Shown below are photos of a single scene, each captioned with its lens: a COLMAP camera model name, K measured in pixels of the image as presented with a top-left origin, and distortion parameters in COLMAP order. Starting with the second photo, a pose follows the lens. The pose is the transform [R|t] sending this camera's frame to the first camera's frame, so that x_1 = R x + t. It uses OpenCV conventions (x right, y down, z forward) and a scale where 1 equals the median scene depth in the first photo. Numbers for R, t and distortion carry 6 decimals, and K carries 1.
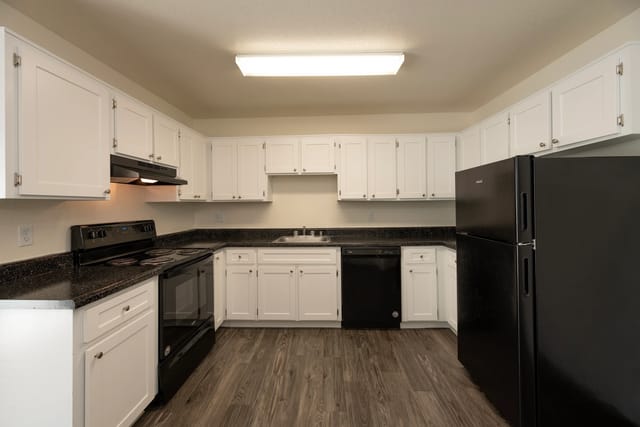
lens RADIAL K [[270.6, 0, 320.7], [0, 270.6, 200.6], [0, 0, 1]] dist [0.001023, 0.000070]
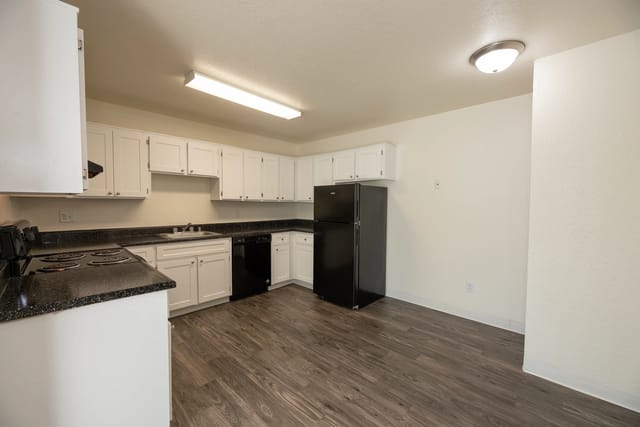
lens RADIAL K [[257.1, 0, 320.0], [0, 257.1, 213.5], [0, 0, 1]] dist [-0.000129, -0.000002]
pose [[0.666179, -0.011677, 0.745701, -0.541524], [-0.026006, 0.998906, 0.038875, 0.002849], [-0.745339, -0.045290, 0.665146, -0.094573]]
